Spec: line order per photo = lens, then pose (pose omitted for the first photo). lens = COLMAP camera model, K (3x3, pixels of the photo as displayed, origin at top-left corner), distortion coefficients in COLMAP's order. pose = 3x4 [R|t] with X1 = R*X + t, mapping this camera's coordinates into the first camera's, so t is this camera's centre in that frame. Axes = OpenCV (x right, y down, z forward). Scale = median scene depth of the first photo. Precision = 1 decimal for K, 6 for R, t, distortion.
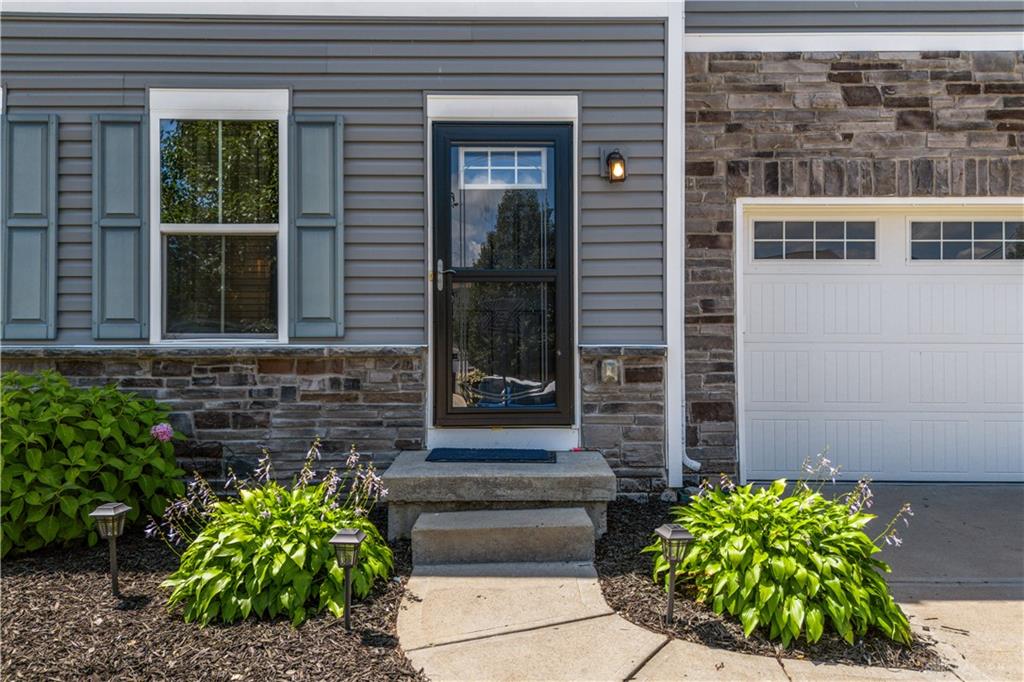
lens RADIAL K [[764.2, 0, 520.8], [0, 764.2, 345.5], [0, 0, 1]] dist [0.054780, -0.050405]
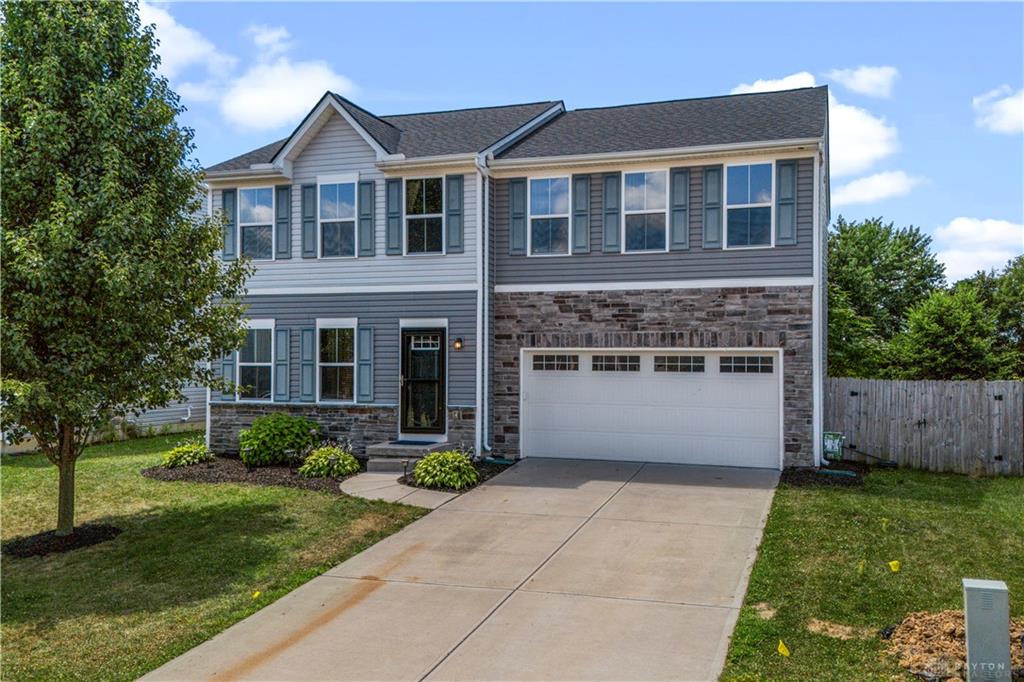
lens RADIAL K [[816.5, 0, 627.8], [0, 816.5, 354.4], [0, 0, 1]] dist [0.062281, -0.194255]
pose [[0.967903, 0.002941, -0.251305, 1.488195], [-0.001437, 0.999980, 0.006167, -0.210228], [0.251318, -0.005608, 0.967888, -1.778046]]
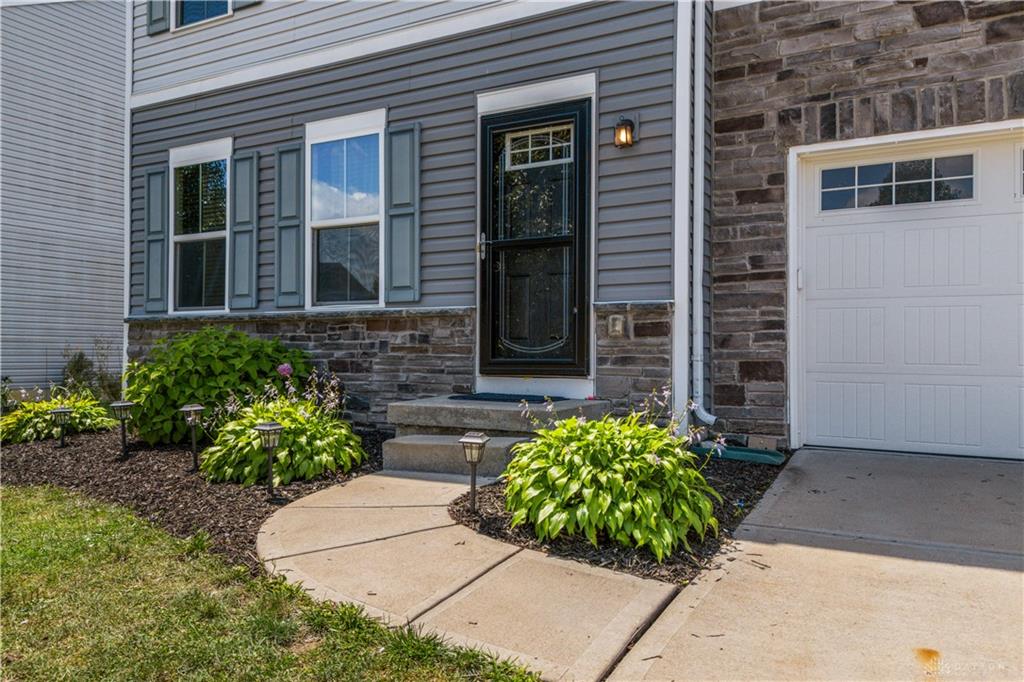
lens RADIAL K [[764.2, 0, 520.8], [0, 764.2, 345.5], [0, 0, 1]] dist [0.054780, -0.050405]
pose [[0.869383, 0.000240, -0.494139, 0.519801], [-0.000466, 1.000000, -0.000334, 0.060756], [0.494139, 0.000521, 0.869383, 0.003930]]
